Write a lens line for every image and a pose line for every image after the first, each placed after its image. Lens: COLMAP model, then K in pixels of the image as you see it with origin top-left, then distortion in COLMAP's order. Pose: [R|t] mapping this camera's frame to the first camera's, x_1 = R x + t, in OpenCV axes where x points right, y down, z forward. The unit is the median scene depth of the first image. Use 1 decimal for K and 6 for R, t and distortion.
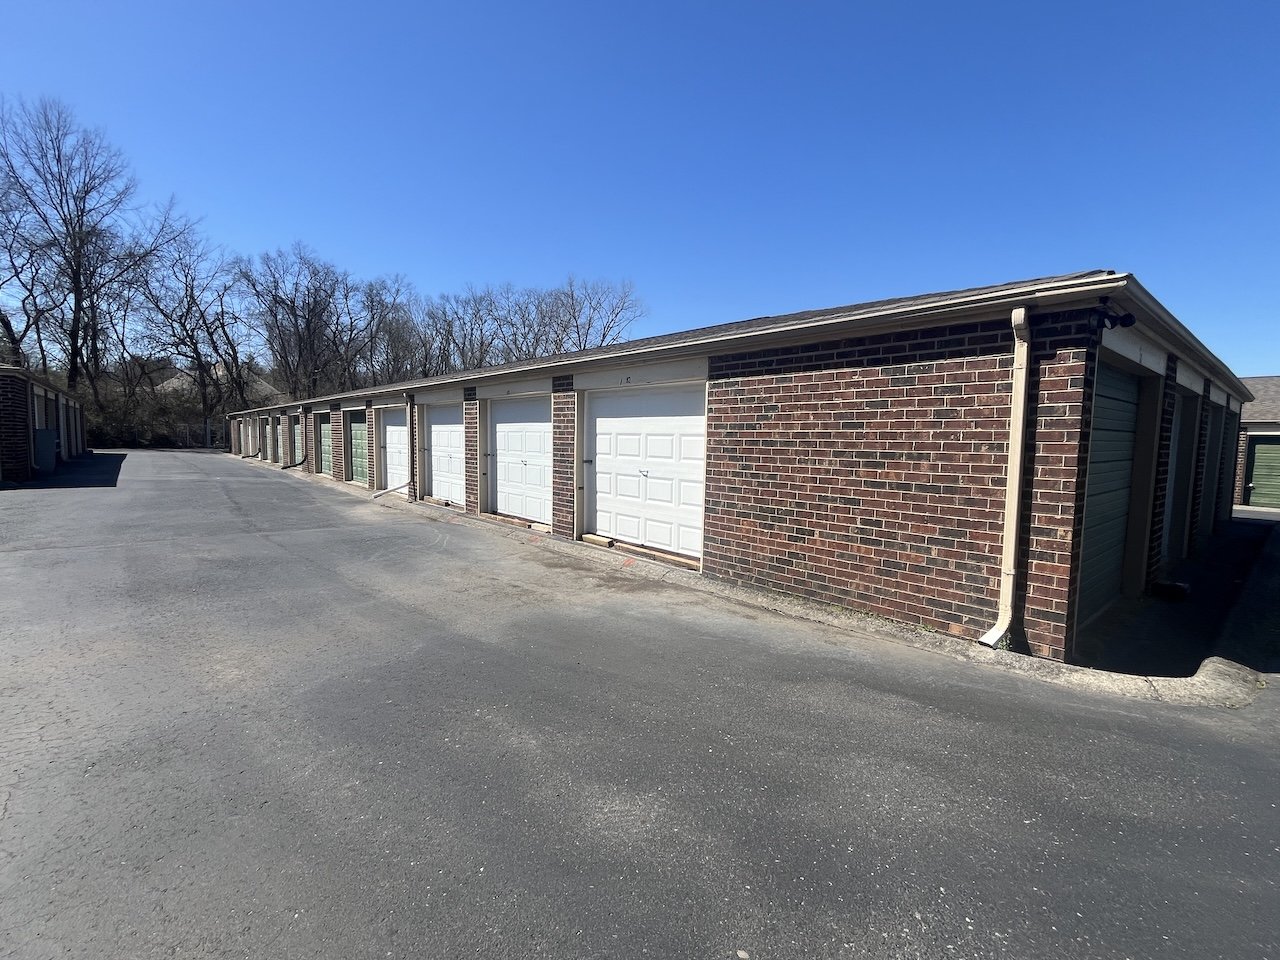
lens RADIAL K [[578.6, 0, 641.3], [0, 578.6, 486.7], [0, 0, 1]] dist [-0.002455, -0.000458]
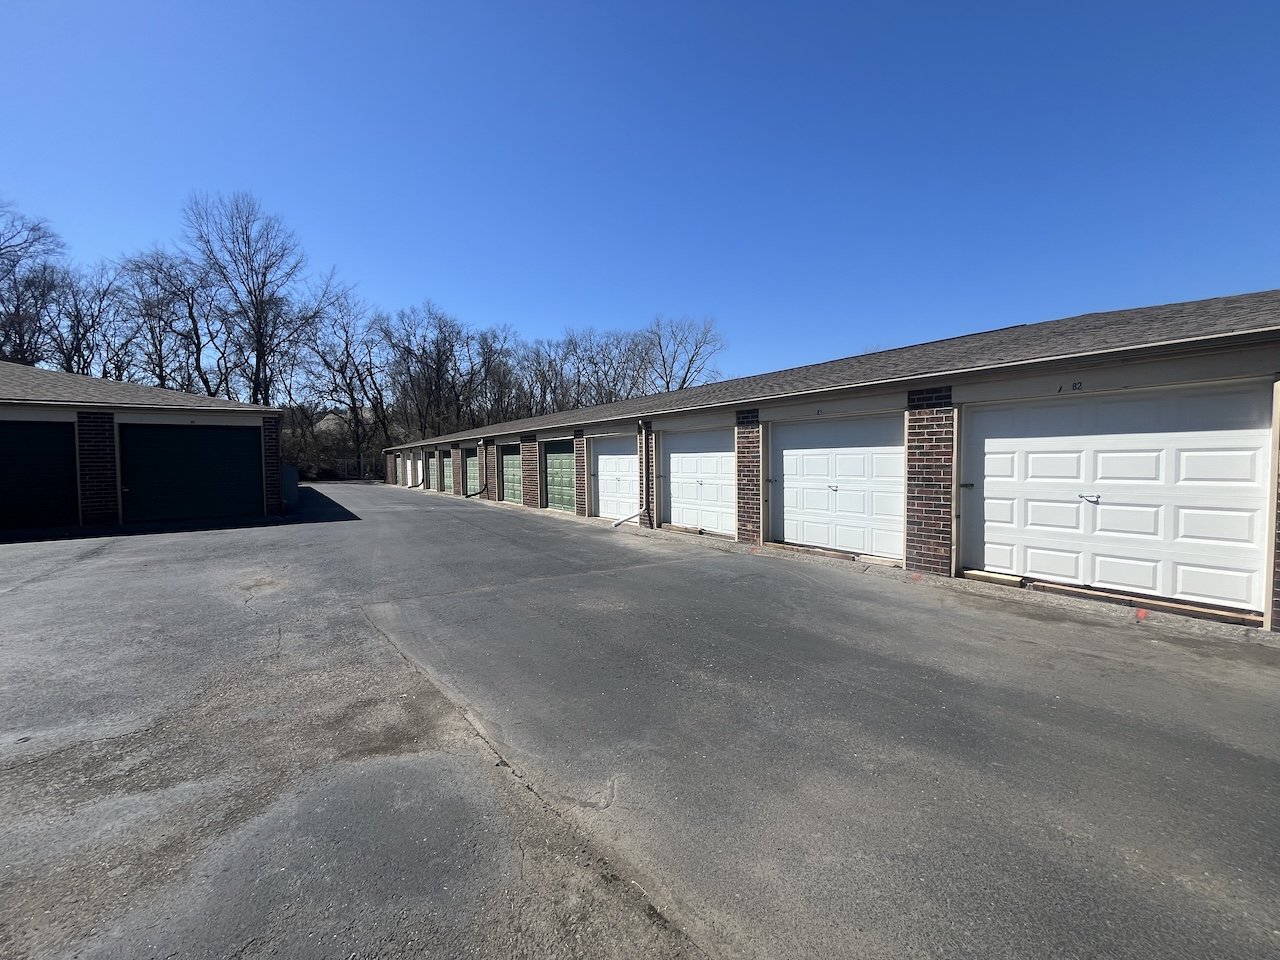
lens RADIAL K [[518.1, 0, 641.2], [0, 518.1, 479.5], [0, 0, 1]] dist [-0.000883, -0.000524]
pose [[0.994667, -0.025968, -0.099816, -0.116981], [0.021075, 0.998538, -0.049768, -0.005675], [0.100963, 0.047399, 0.993760, 0.042587]]
